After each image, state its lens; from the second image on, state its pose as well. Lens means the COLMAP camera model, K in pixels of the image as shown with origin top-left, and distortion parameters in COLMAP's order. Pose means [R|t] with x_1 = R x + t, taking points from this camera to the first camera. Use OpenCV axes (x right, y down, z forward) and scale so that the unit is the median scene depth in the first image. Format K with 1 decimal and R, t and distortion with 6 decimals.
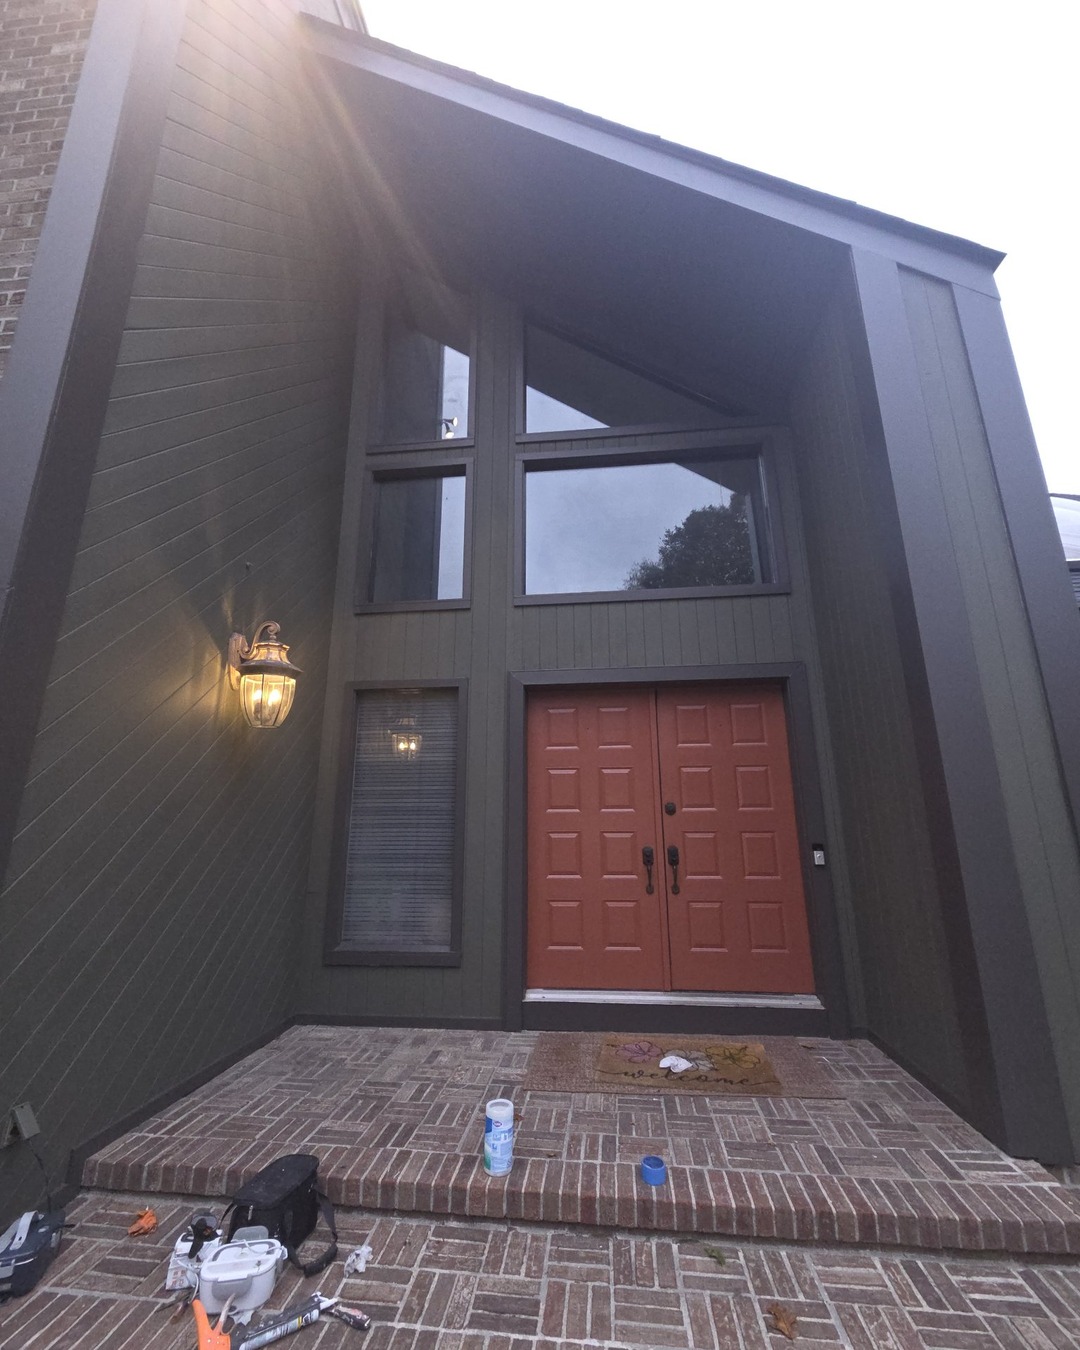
lens RADIAL K [[568.0, 0, 540.0], [0, 568.0, 675.0], [0, 0, 1]] dist [-0.000970, -0.000492]
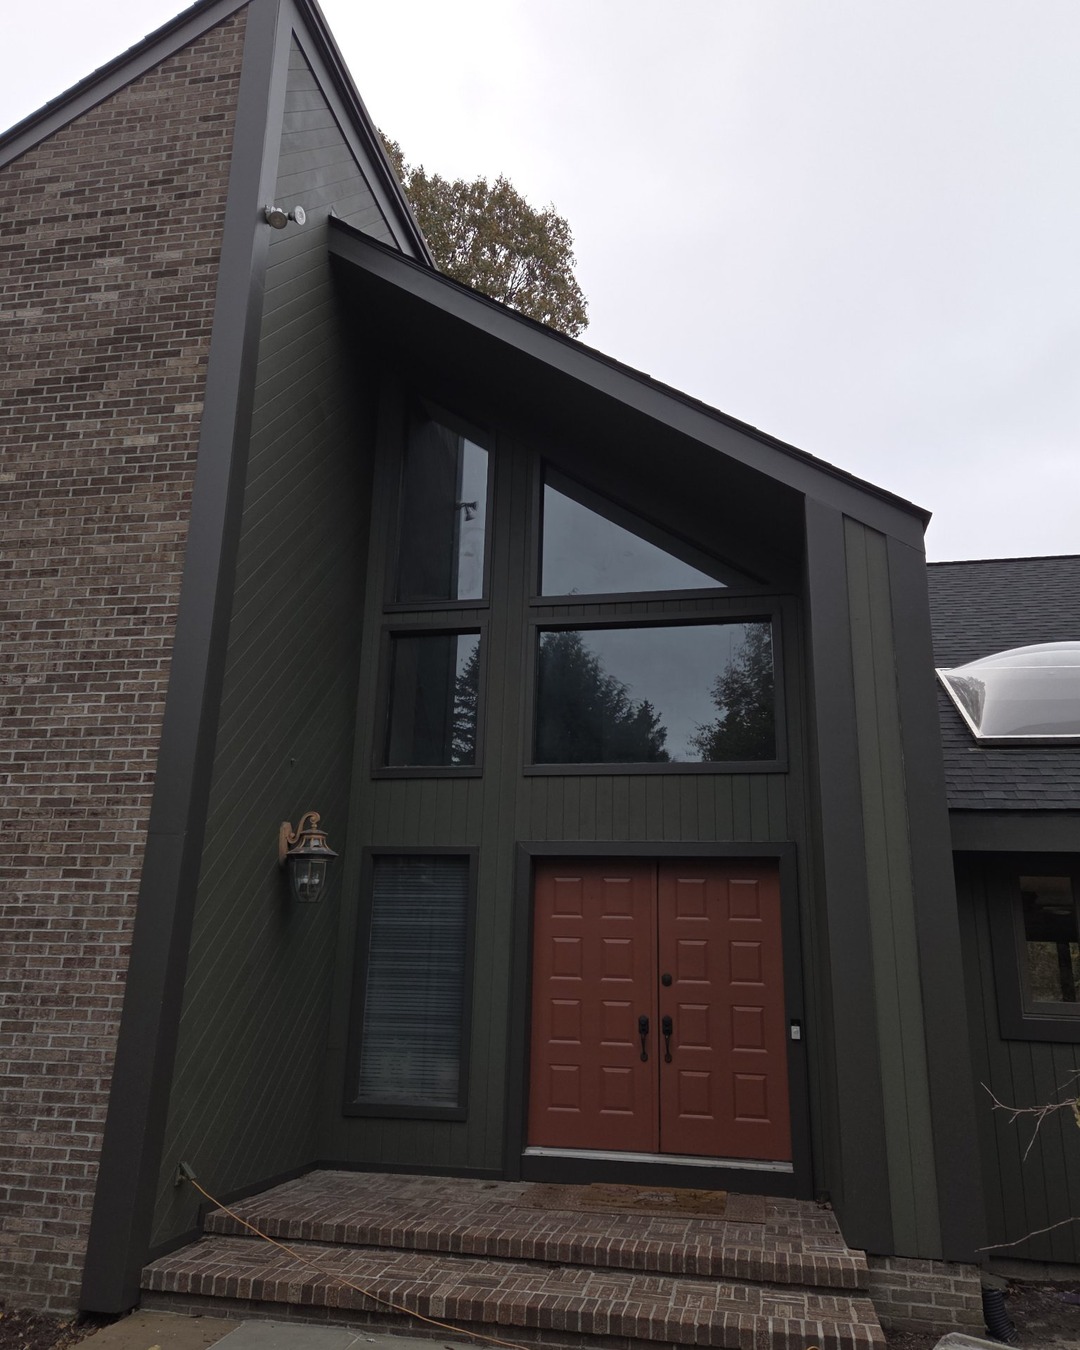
lens RADIAL K [[1036.8, 0, 540.0], [0, 1036.8, 675.0], [0, 0, 1]] dist [0.052739, -0.003499]
pose [[0.995138, 0.004305, -0.098396, 0.193693], [-0.007945, 0.999297, -0.036631, -0.269474], [0.098169, 0.037235, 0.994473, -1.011803]]
